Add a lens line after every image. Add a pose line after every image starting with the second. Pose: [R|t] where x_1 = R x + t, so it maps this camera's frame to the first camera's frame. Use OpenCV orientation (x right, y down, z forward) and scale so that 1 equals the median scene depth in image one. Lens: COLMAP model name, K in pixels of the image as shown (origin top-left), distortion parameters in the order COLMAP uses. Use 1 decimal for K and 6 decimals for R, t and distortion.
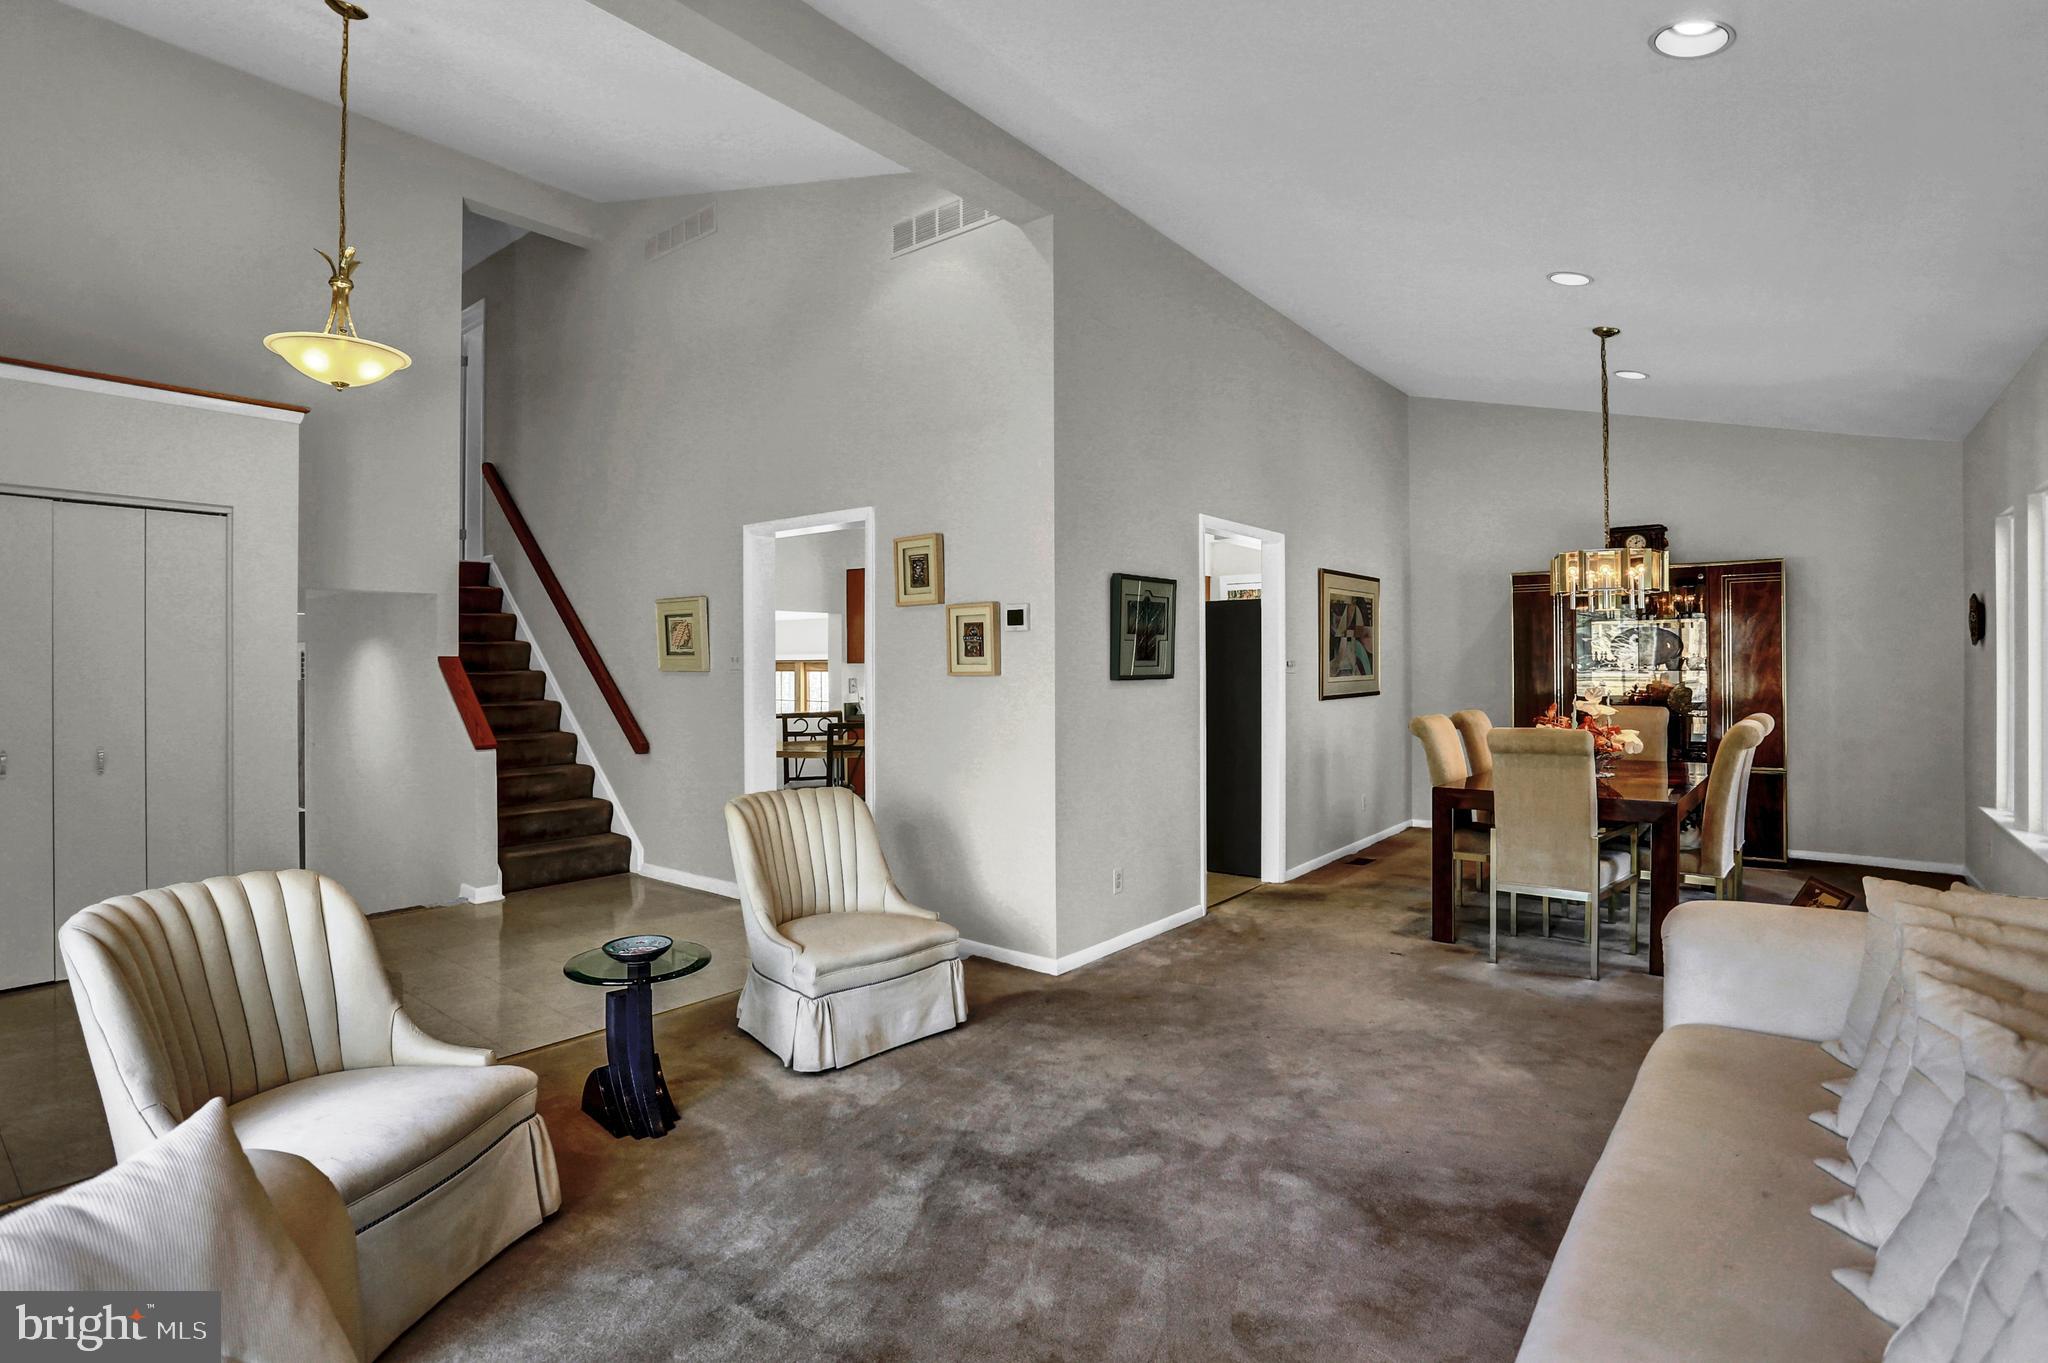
lens RADIAL K [[1012.3, 0, 1024.7], [0, 1012.3, 661.2], [0, 0, 1]] dist [-0.044592, -0.000014]
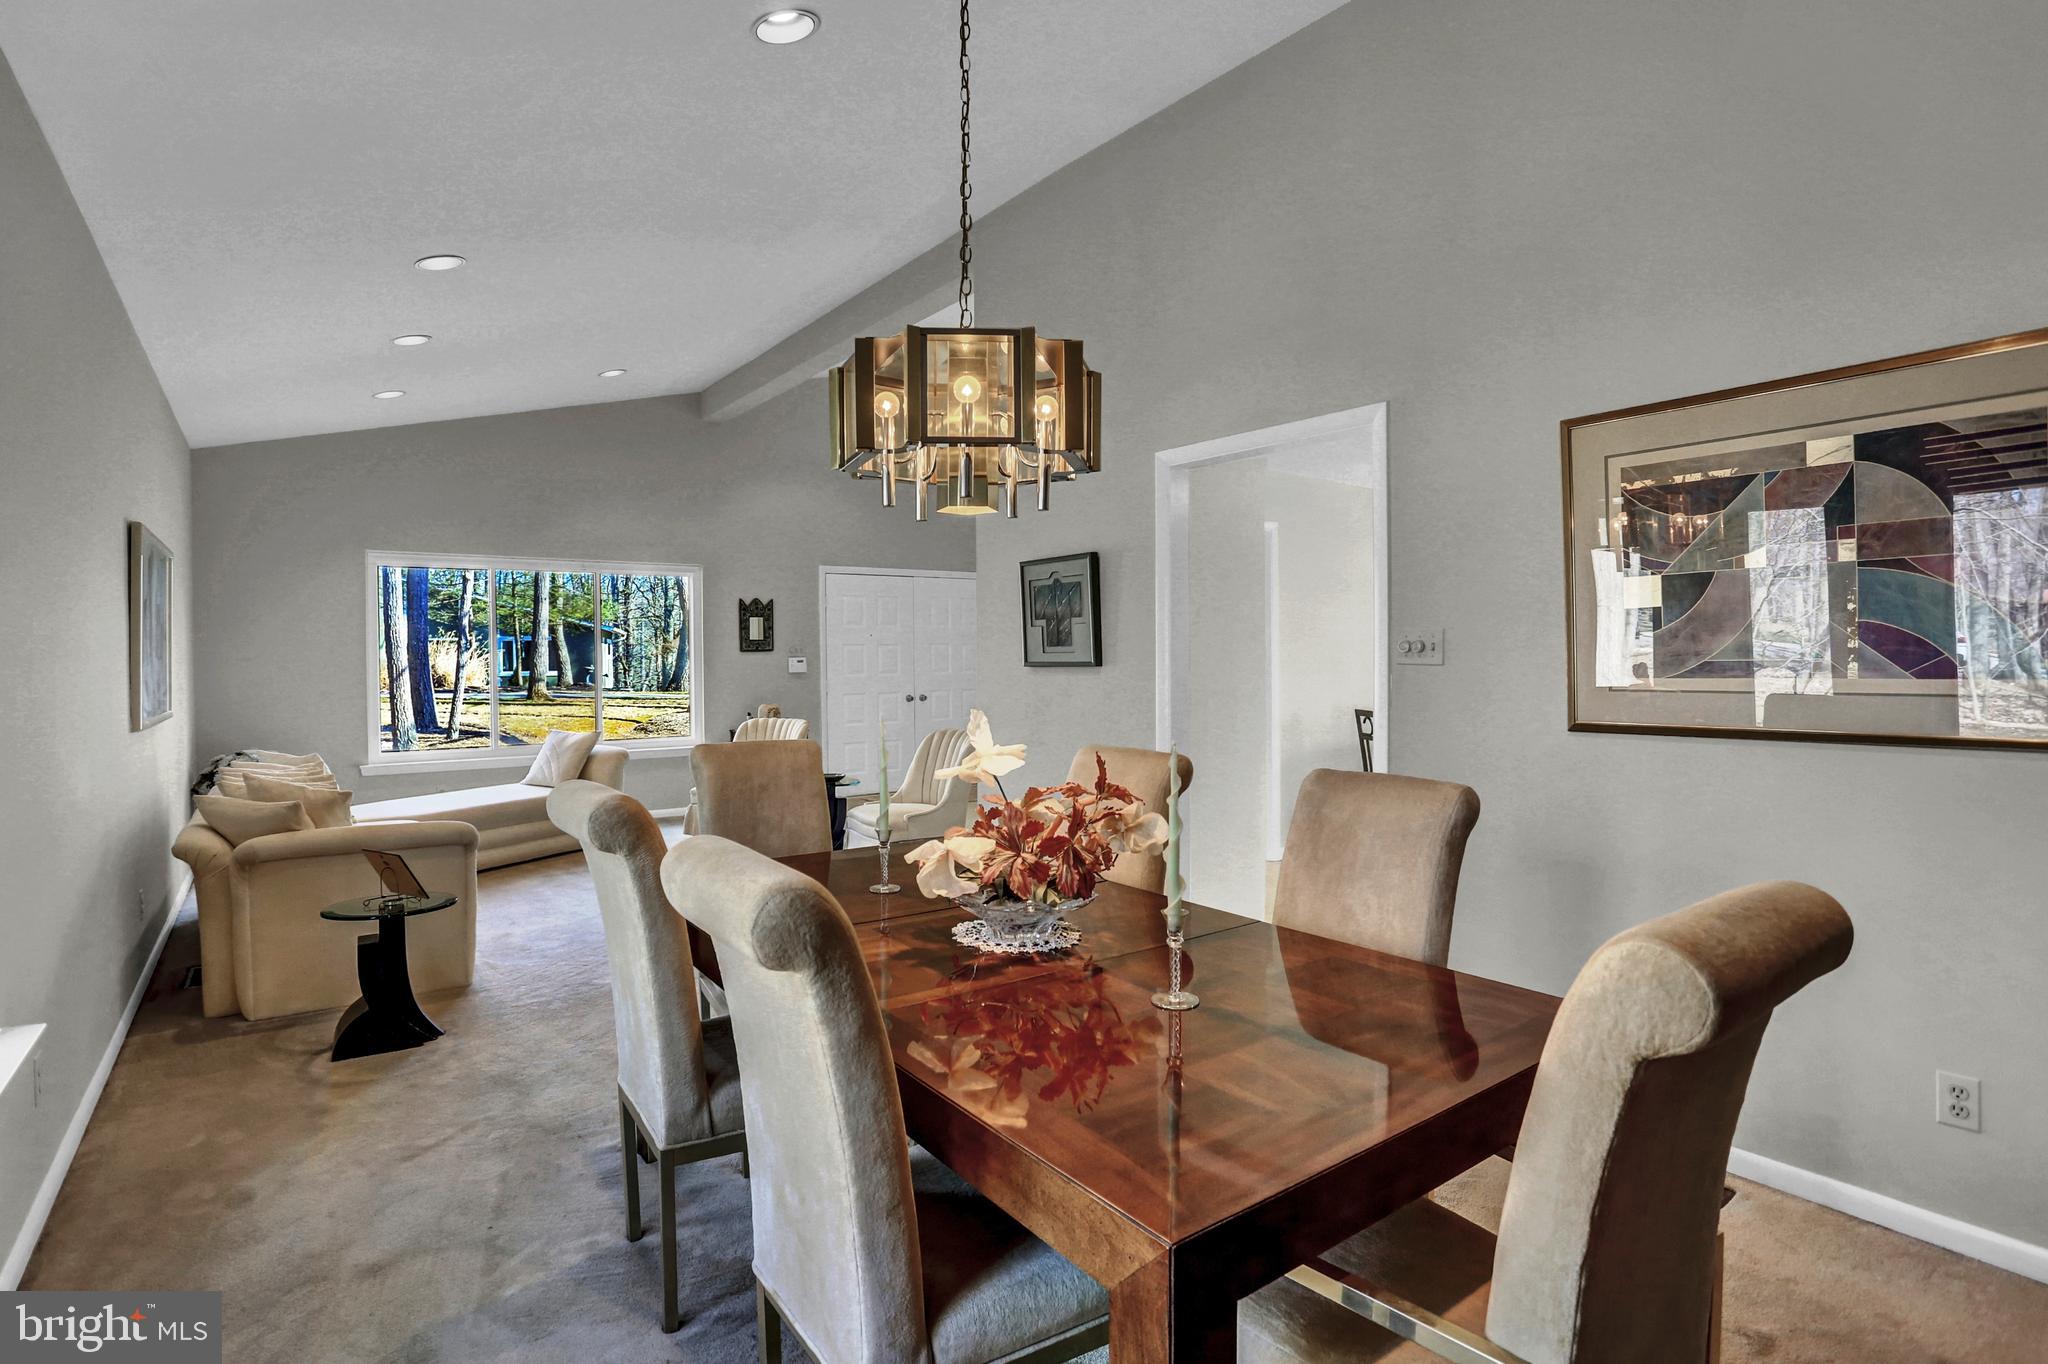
lens RADIAL K [[1014.6, 0, 1024.0], [0, 1014.6, 682.0], [0, 0, 1]] dist [-0.050317, 0.016005]
pose [[-0.255597, 0.030822, -0.966292, 1.414313], [0.008741, 0.999525, 0.029570, 0.006790], [0.966744, -0.000888, -0.255744, 1.648408]]
